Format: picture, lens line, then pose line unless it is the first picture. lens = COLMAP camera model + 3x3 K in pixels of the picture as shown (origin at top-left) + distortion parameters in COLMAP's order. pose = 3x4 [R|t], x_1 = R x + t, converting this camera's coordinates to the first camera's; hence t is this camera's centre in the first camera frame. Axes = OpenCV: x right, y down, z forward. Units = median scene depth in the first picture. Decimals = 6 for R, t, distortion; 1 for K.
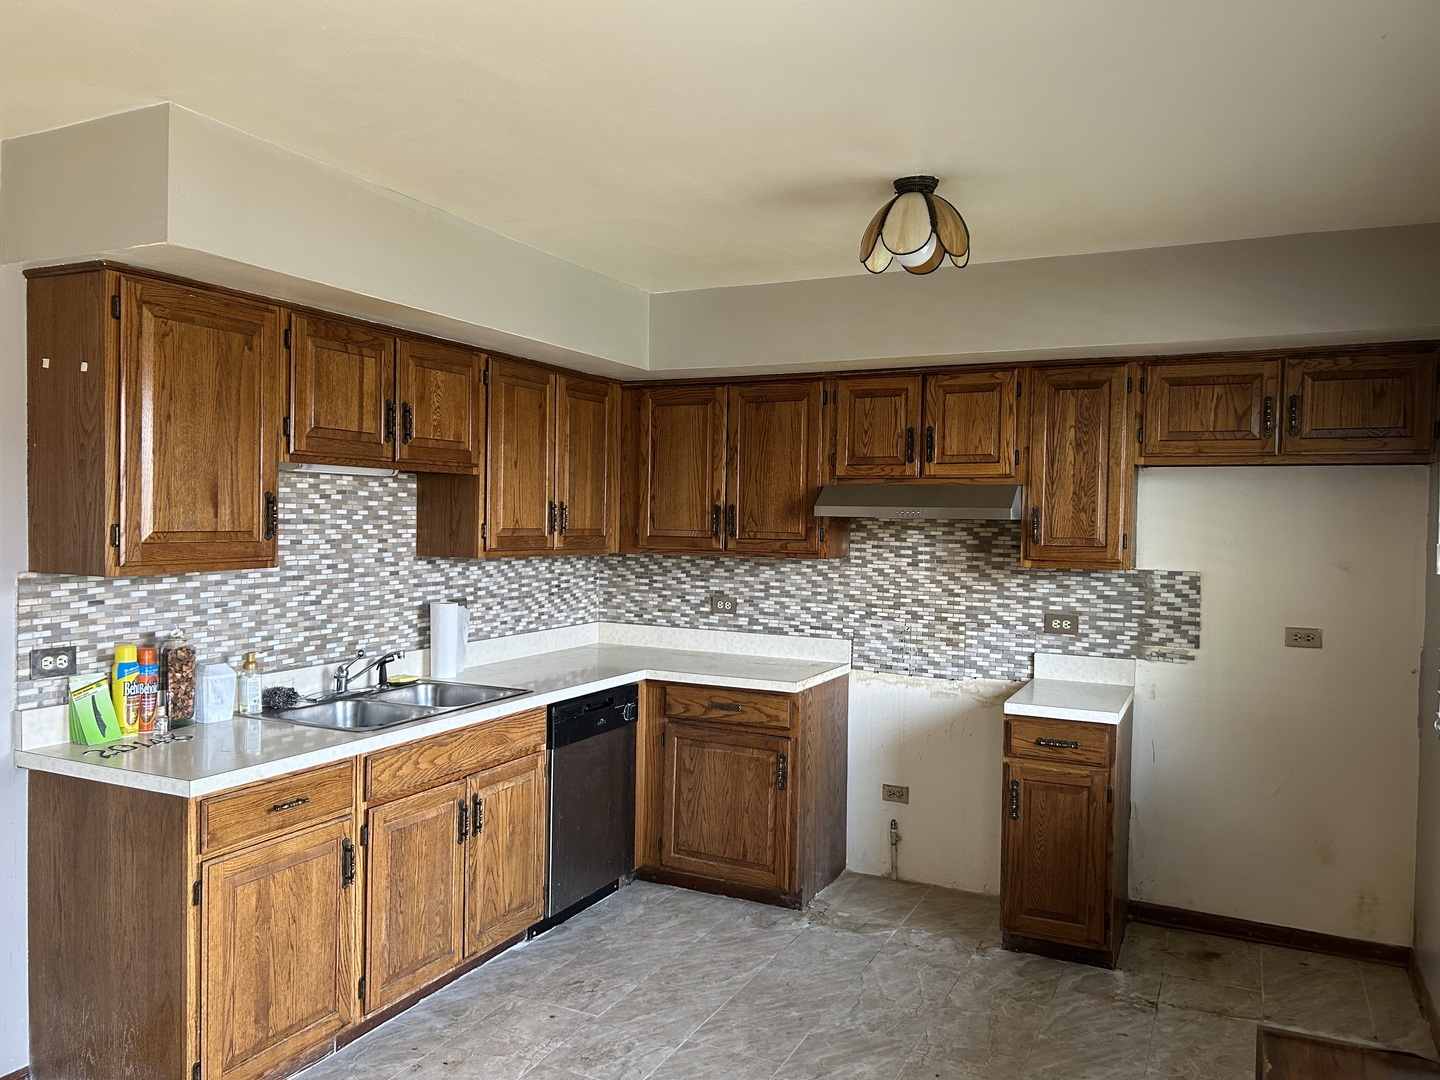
lens RADIAL K [[1092.7, 0, 717.7], [0, 1092.7, 545.6], [0, 0, 1]] dist [0.040247, -0.034991]
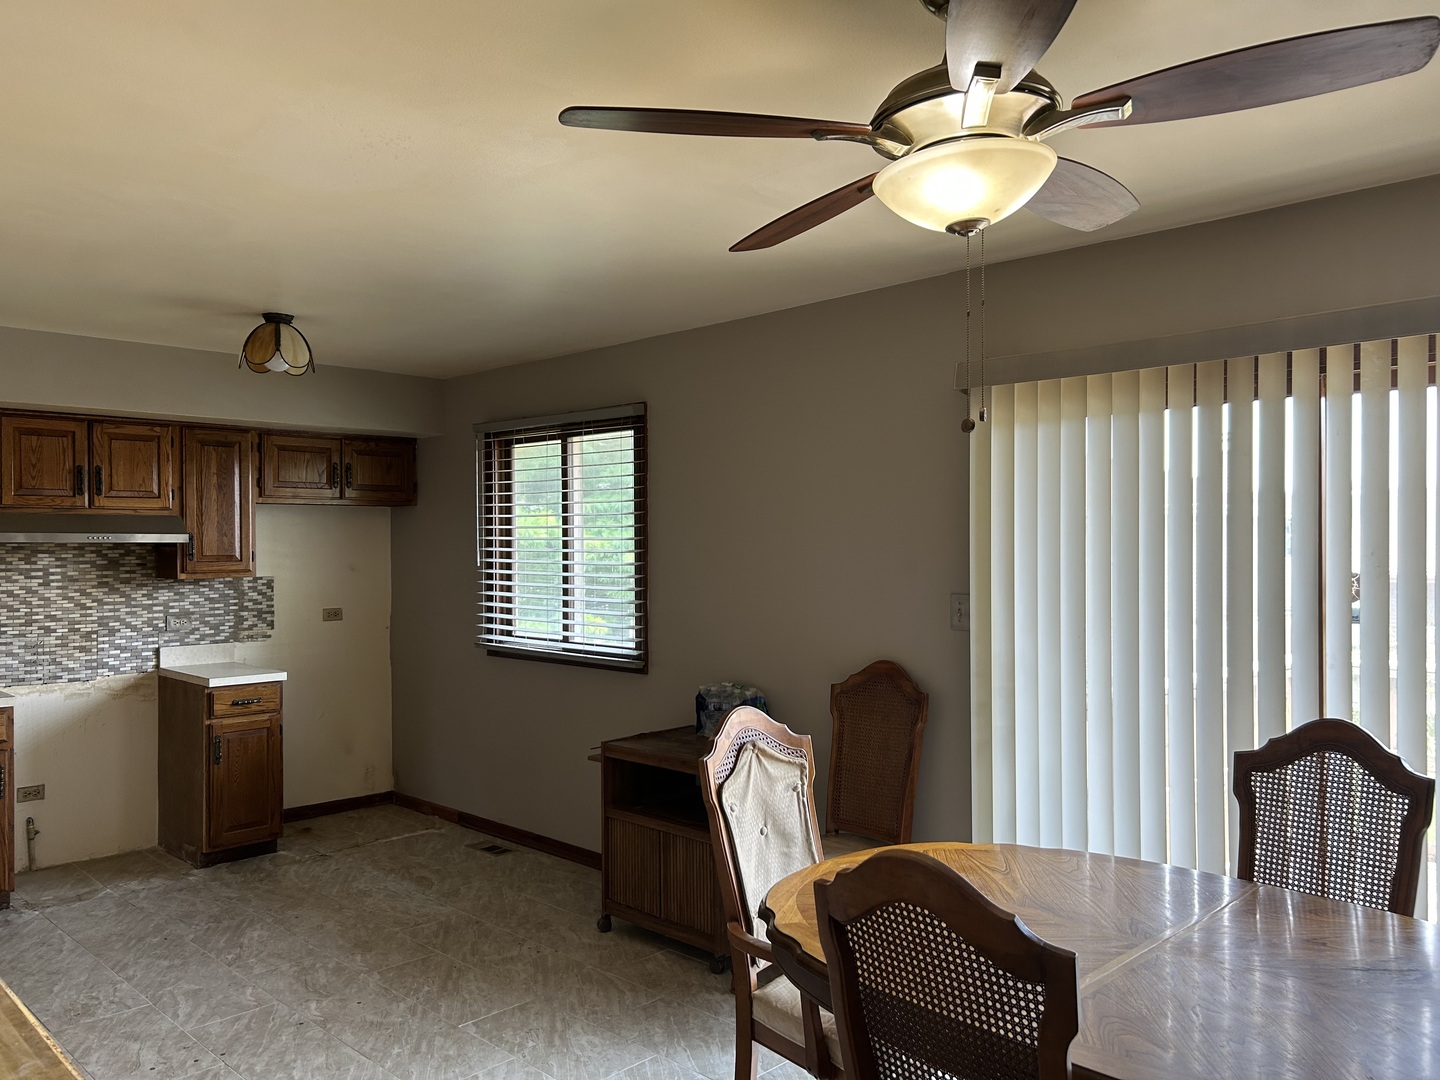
lens RADIAL K [[1092.7, 0, 717.7], [0, 1092.7, 539.2], [0, 0, 1]] dist [0.040247, -0.034991]
pose [[0.304126, -0.013344, 0.952538, -0.738193], [0.037035, 0.999312, 0.002175, -0.006403], [-0.951912, 0.034616, 0.304411, -0.004998]]
